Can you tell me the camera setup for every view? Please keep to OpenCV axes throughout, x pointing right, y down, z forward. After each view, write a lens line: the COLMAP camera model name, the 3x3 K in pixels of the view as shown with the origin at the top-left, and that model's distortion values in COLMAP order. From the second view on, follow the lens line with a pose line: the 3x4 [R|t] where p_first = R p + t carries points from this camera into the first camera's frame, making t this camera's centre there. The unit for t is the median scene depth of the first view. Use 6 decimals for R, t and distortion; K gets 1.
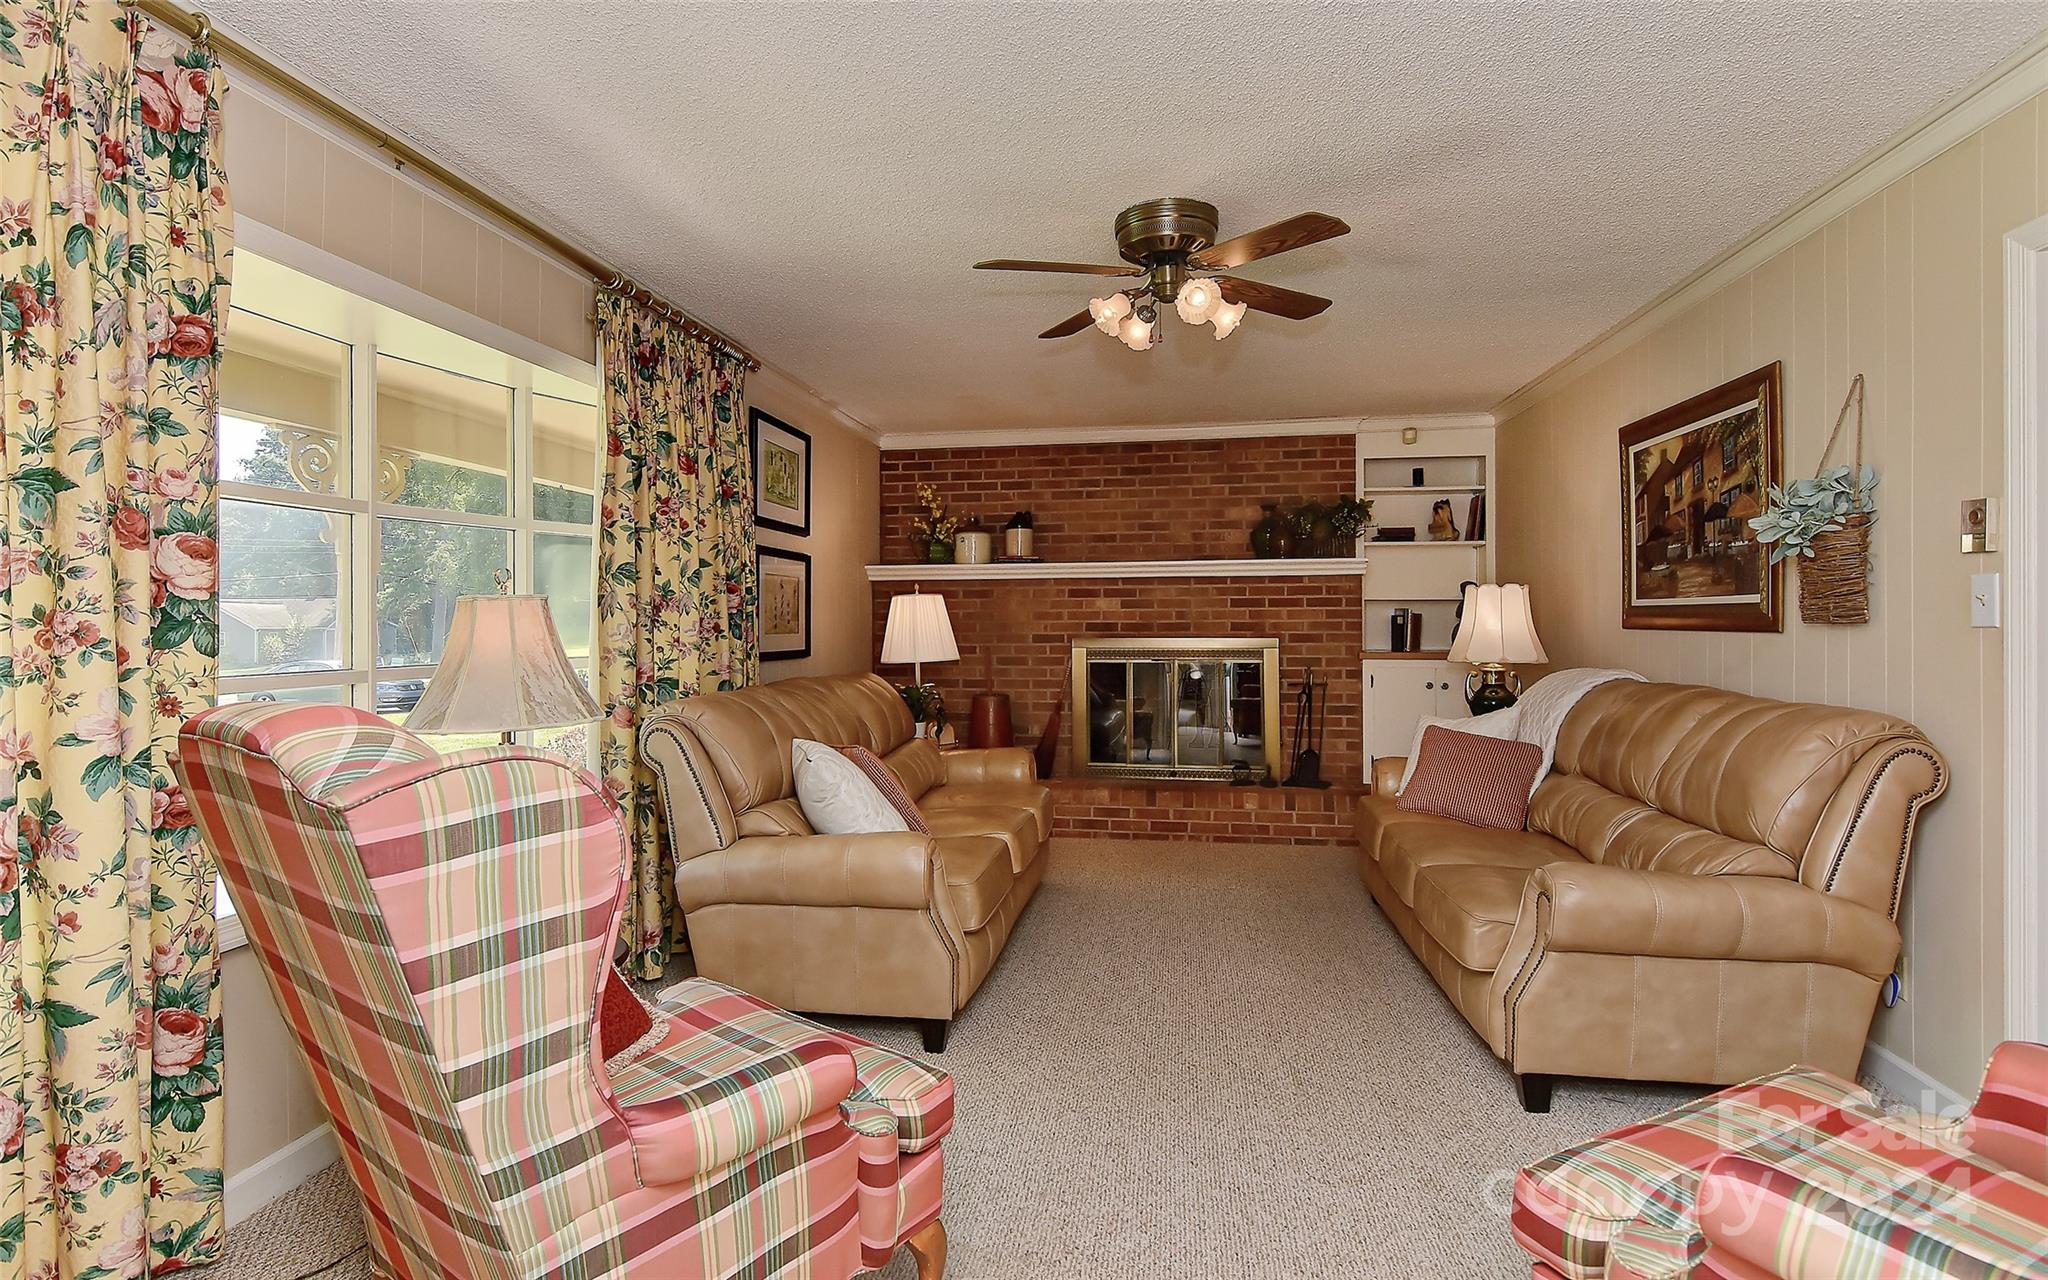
lens RADIAL K [[1041.1, 0, 983.3], [0, 1041.1, 623.1], [0, 0, 1]] dist [0.015755, -0.000475]
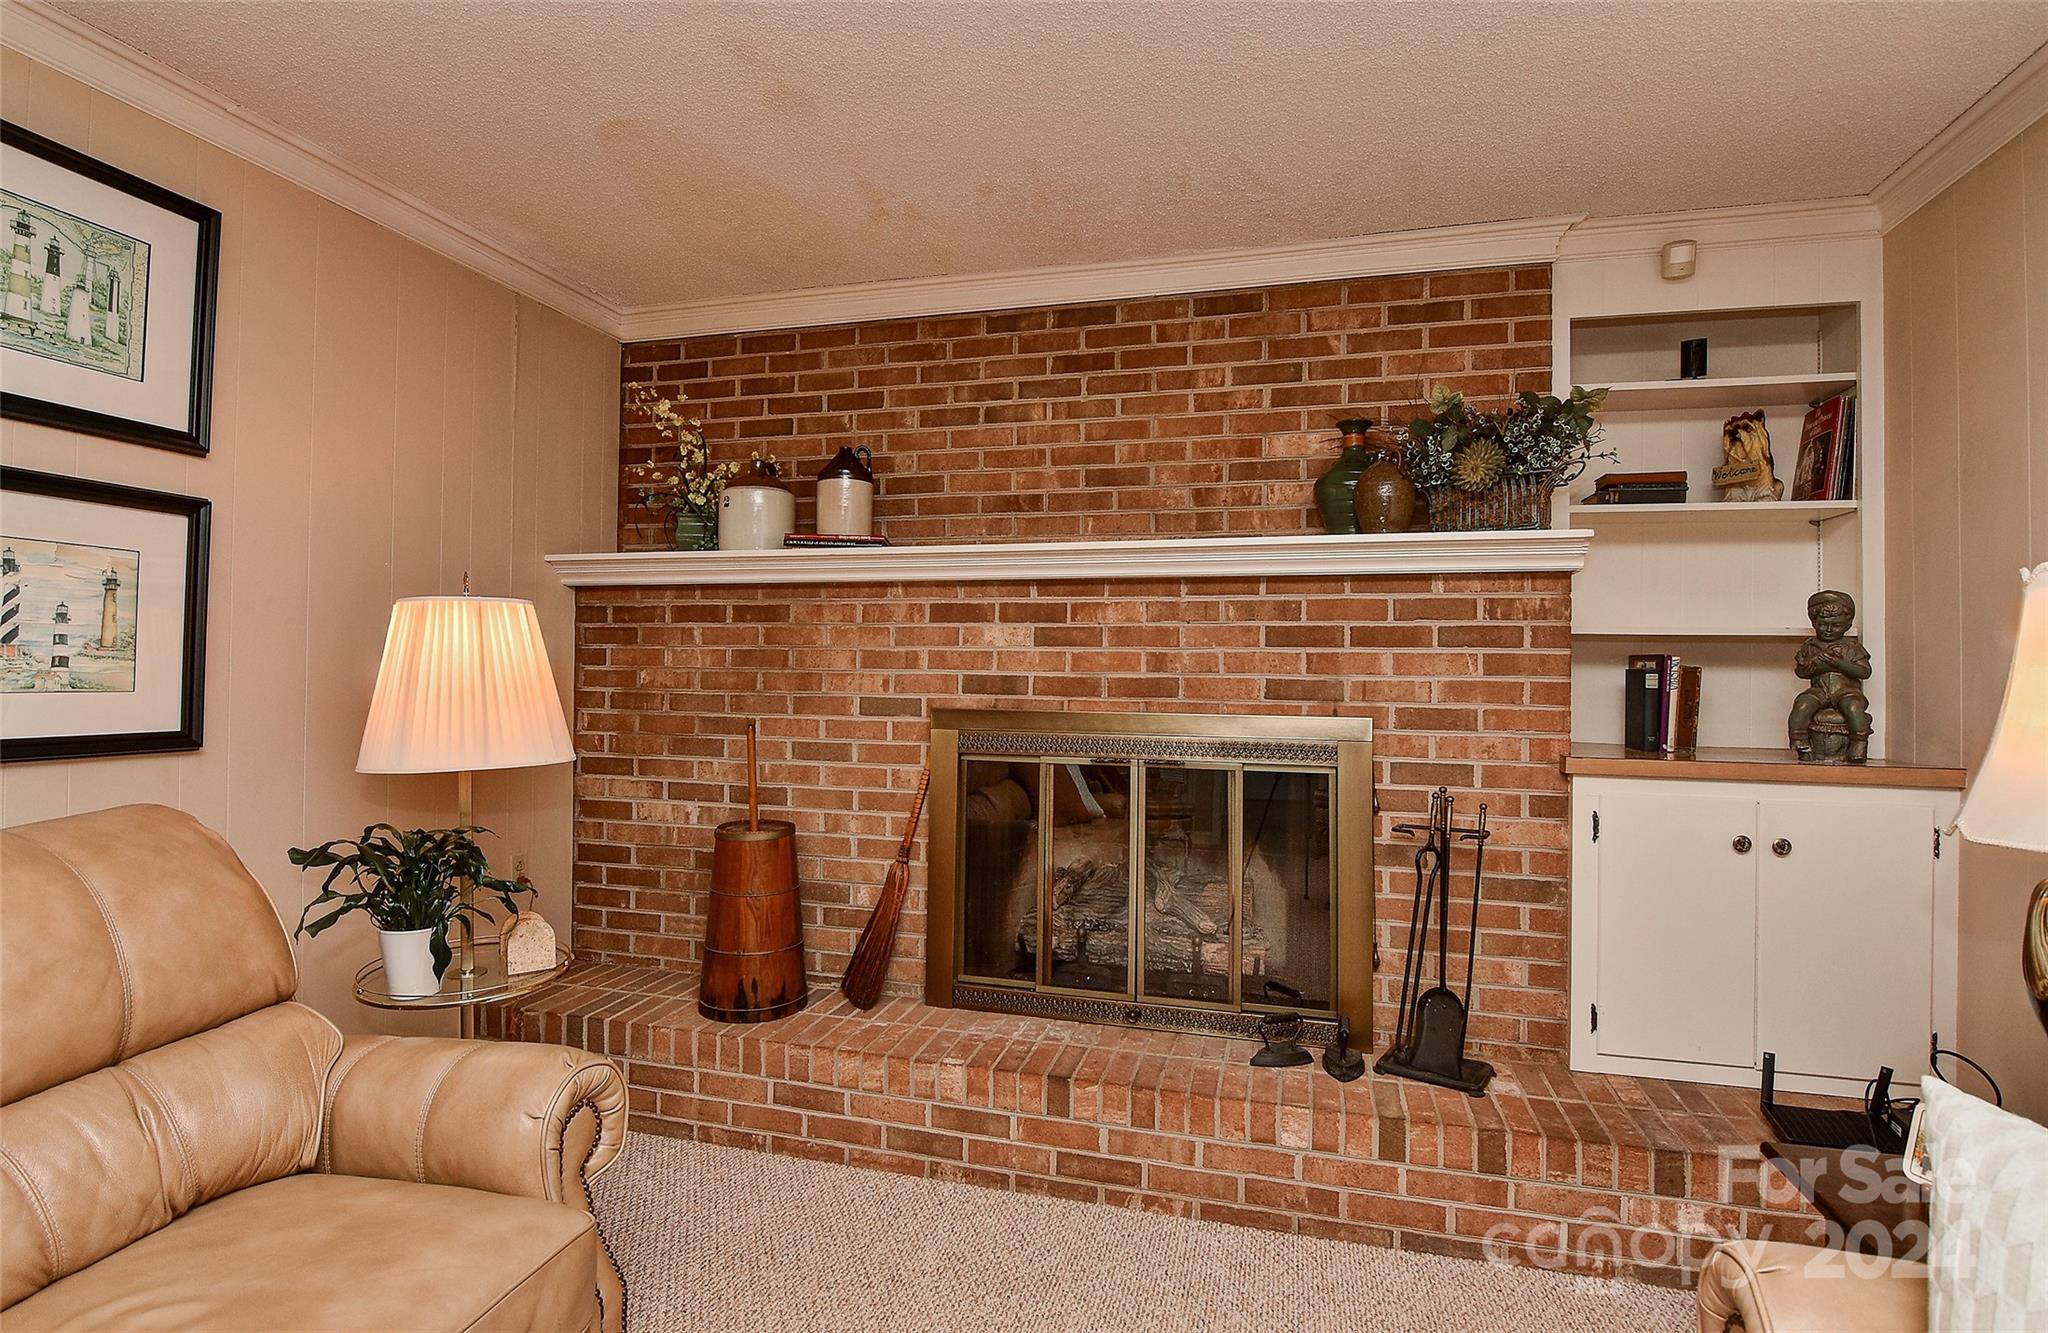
lens RADIAL K [[1012.9, 0, 1059.0], [0, 1012.9, 659.2], [0, 0, 1]] dist [-0.000687, -0.014880]
pose [[0.998823, 0.015227, -0.046049, 0.173496], [-0.015789, 0.999805, -0.011868, -0.003088], [0.045859, 0.012581, 0.998869, 0.577594]]
